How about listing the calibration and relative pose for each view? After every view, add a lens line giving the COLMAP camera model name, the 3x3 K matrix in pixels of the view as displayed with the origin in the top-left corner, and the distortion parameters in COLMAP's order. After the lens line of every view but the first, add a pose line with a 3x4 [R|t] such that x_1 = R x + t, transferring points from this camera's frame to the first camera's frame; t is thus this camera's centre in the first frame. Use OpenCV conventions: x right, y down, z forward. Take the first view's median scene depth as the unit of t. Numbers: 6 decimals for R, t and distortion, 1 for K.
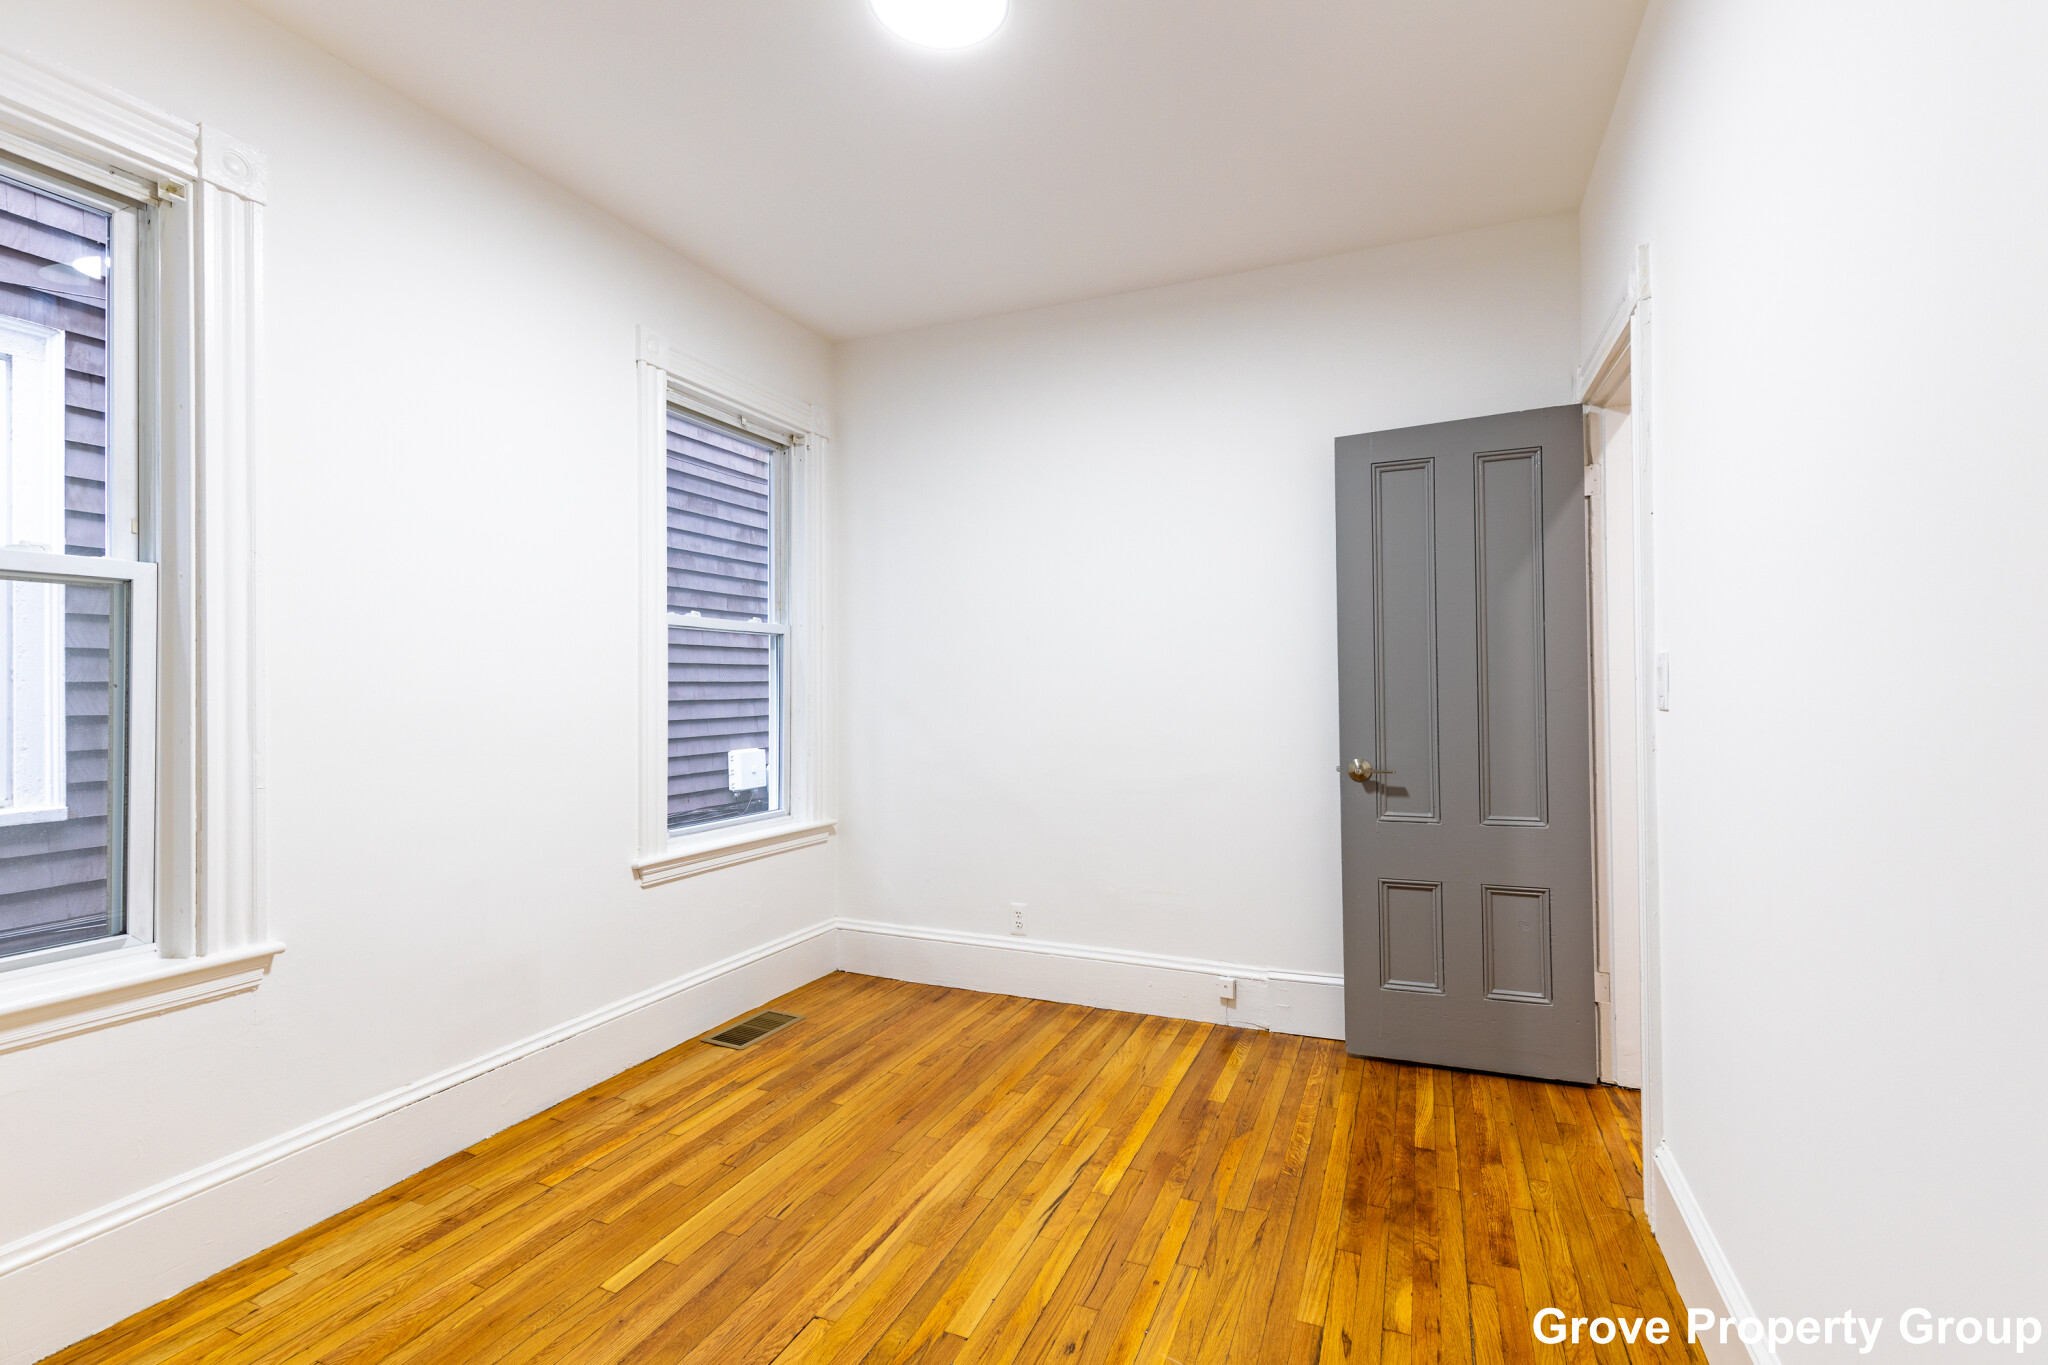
lens RADIAL K [[1111.9, 0, 1019.4], [0, 1111.9, 679.7], [0, 0, 1]] dist [0.003799, -0.000213]
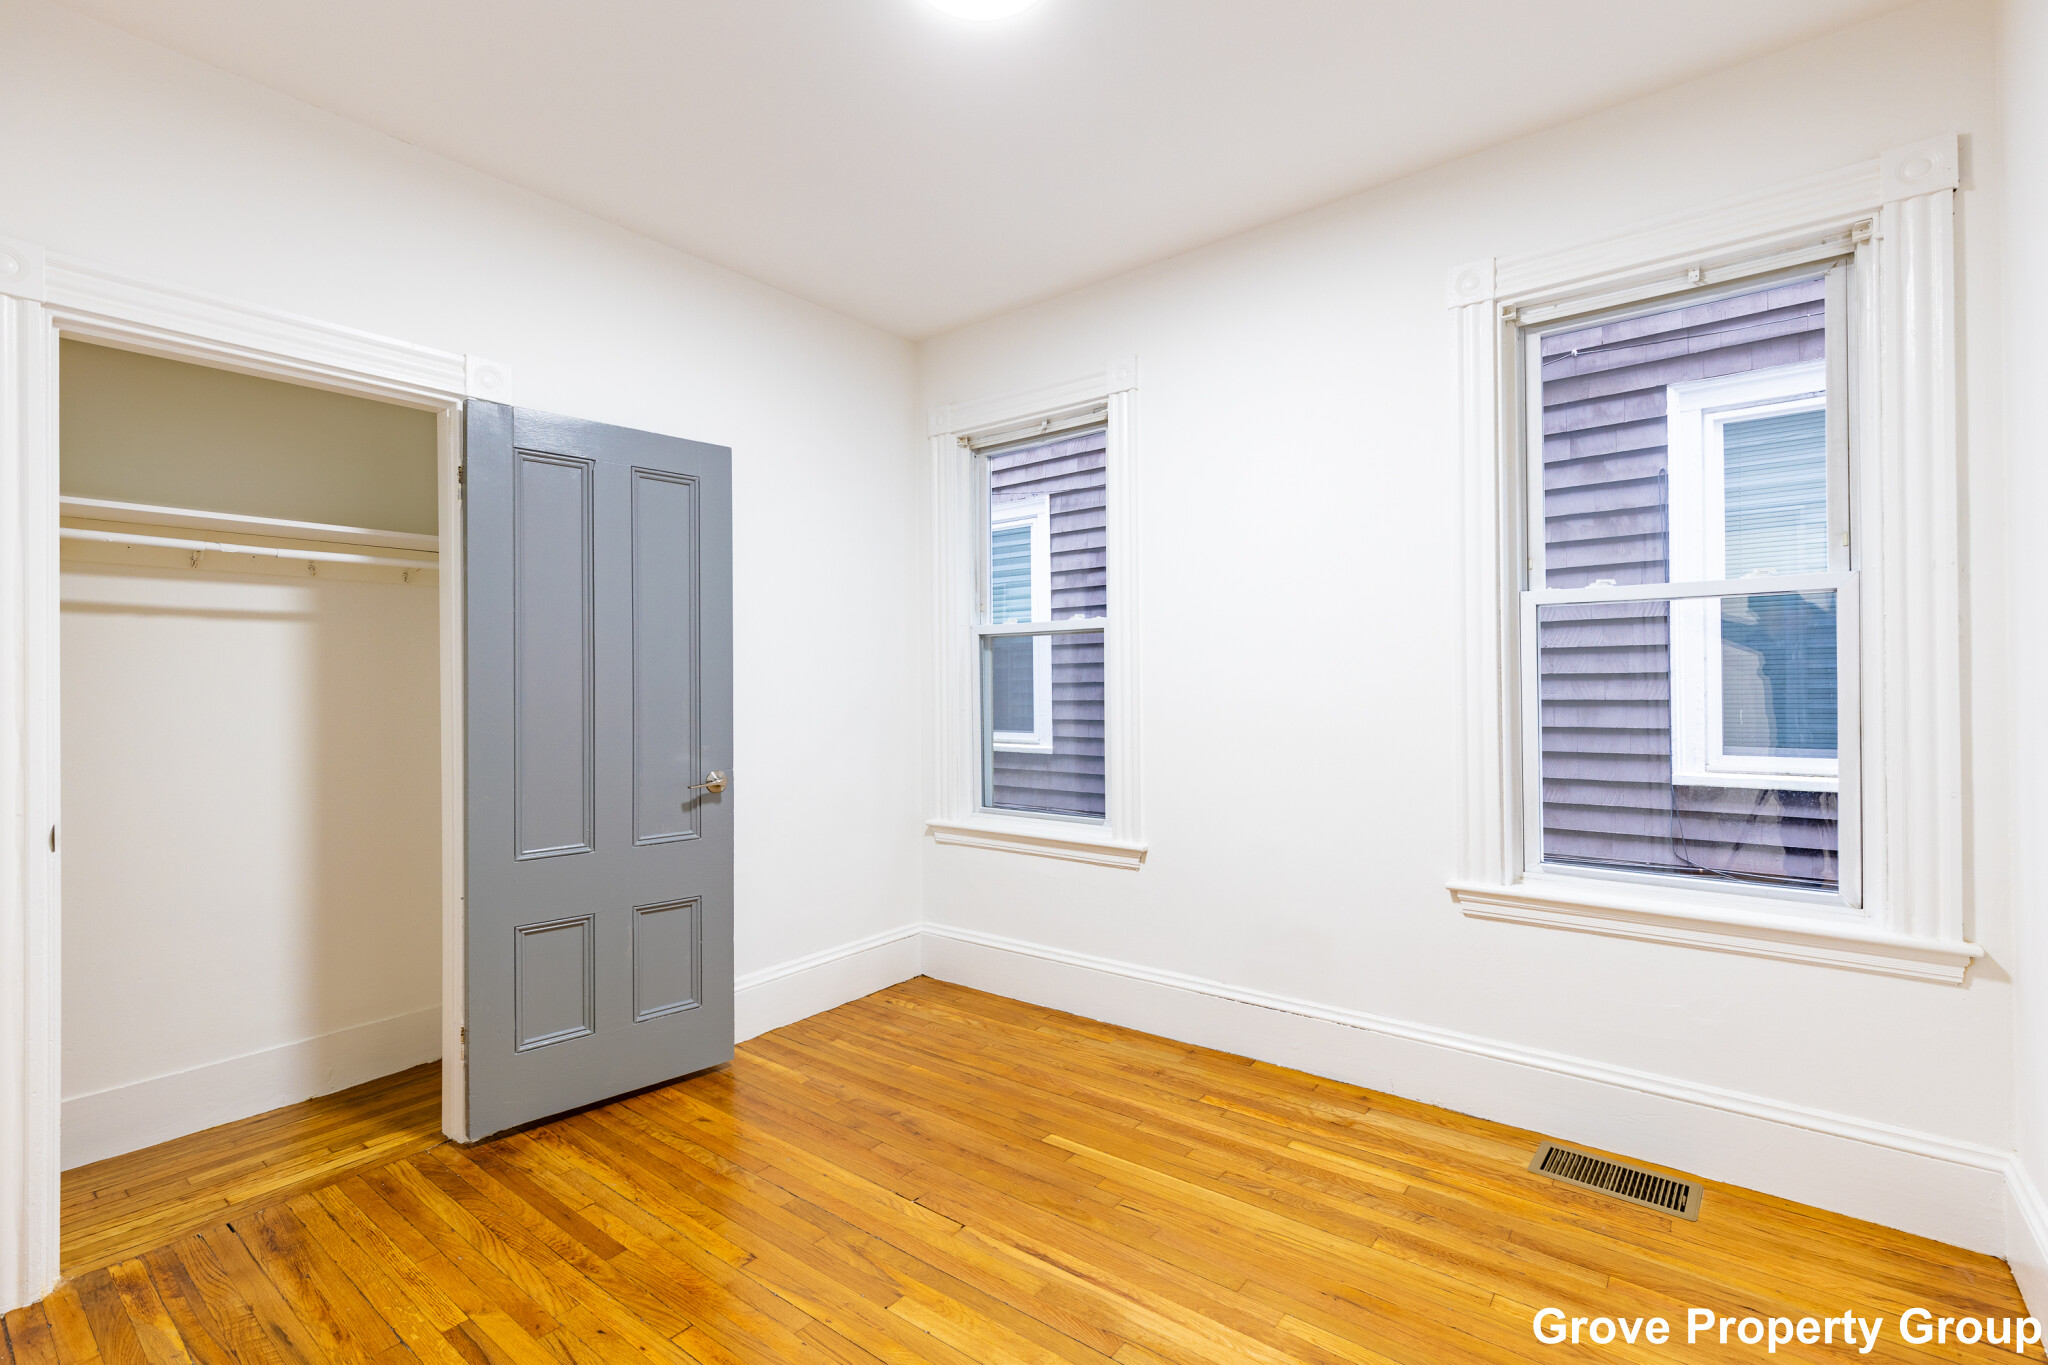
lens RADIAL K [[938.5, 0, 977.3], [0, 938.5, 685.4], [0, 0, 1]] dist [0.001431, -0.000644]
pose [[-0.375239, 0.005010, -0.926915, 0.553679], [0.014900, 0.999889, -0.000627, 0.003697], [0.926808, -0.014046, -0.375272, 1.064060]]
